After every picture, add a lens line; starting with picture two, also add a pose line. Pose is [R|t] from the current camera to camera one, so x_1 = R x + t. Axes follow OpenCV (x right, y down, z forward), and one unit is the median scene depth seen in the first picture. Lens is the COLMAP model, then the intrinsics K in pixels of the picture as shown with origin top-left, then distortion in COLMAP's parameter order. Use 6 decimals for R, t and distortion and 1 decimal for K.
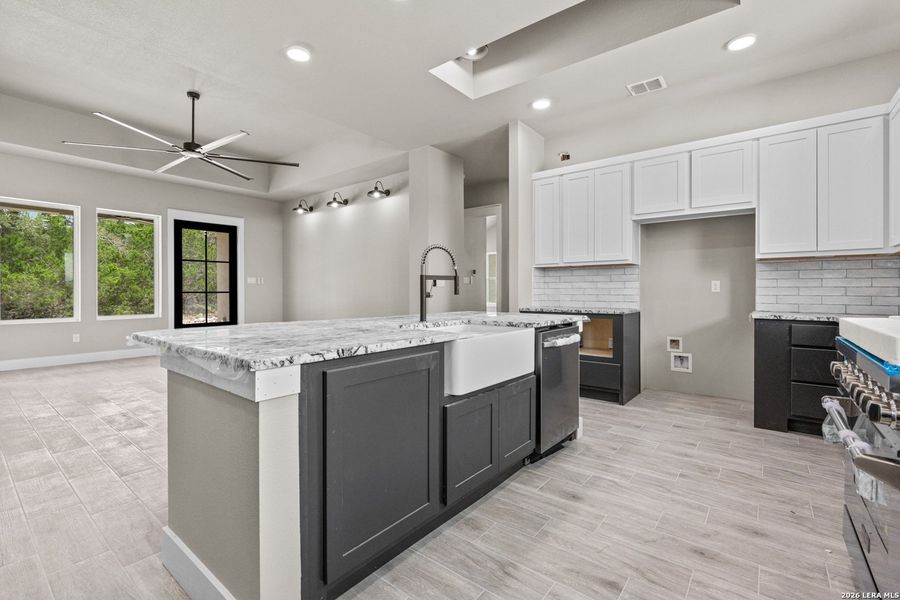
lens RADIAL K [[408.4, 0, 443.0], [0, 408.4, 292.5], [0, 0, 1]] dist [0.003728, -0.000649]
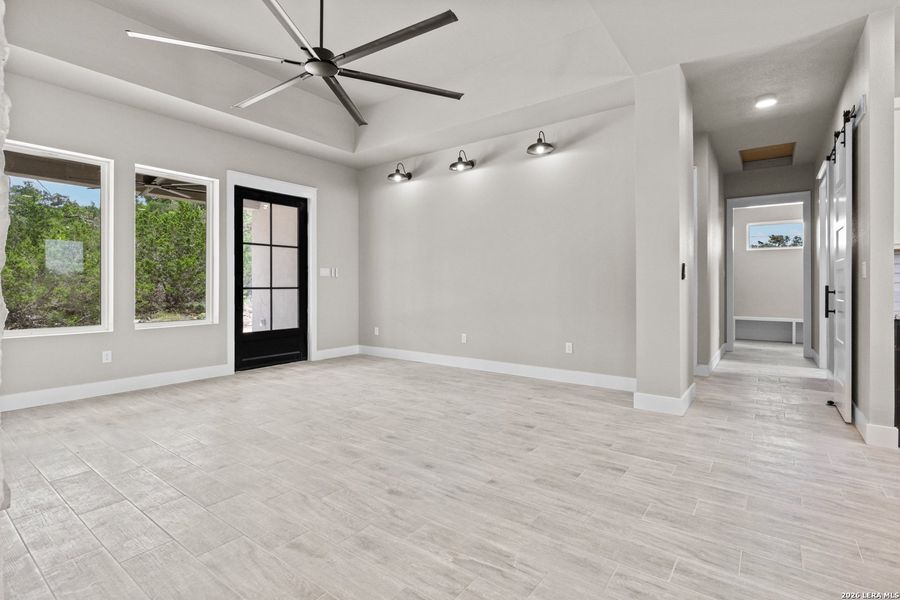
lens RADIAL K [[427.4, 0, 449.2], [0, 427.4, 285.9], [0, 0, 1]] dist [-0.001655, 0.000645]
pose [[0.999056, 0.000552, 0.043428, -0.285296], [-0.000300, 0.999983, -0.005813, 0.000306], [-0.043430, 0.005794, 0.999040, 0.219368]]
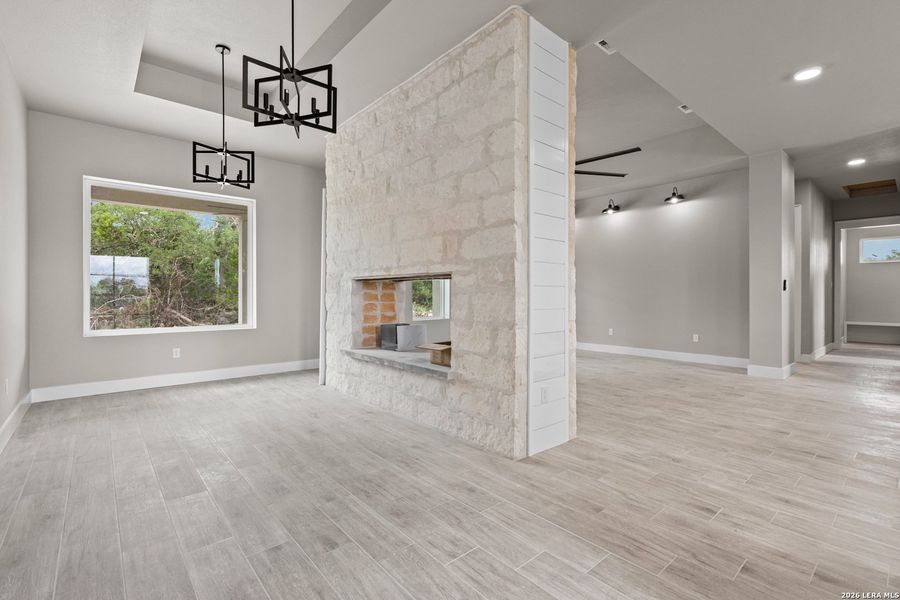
lens RADIAL K [[408.4, 0, 454.7], [0, 408.4, 294.1], [0, 0, 1]] dist [0.003728, -0.000649]
pose [[0.986726, 0.001338, -0.162386, -0.436645], [-0.002427, 0.999976, -0.006509, 0.002590], [0.162374, 0.006817, 0.986706, -0.078232]]
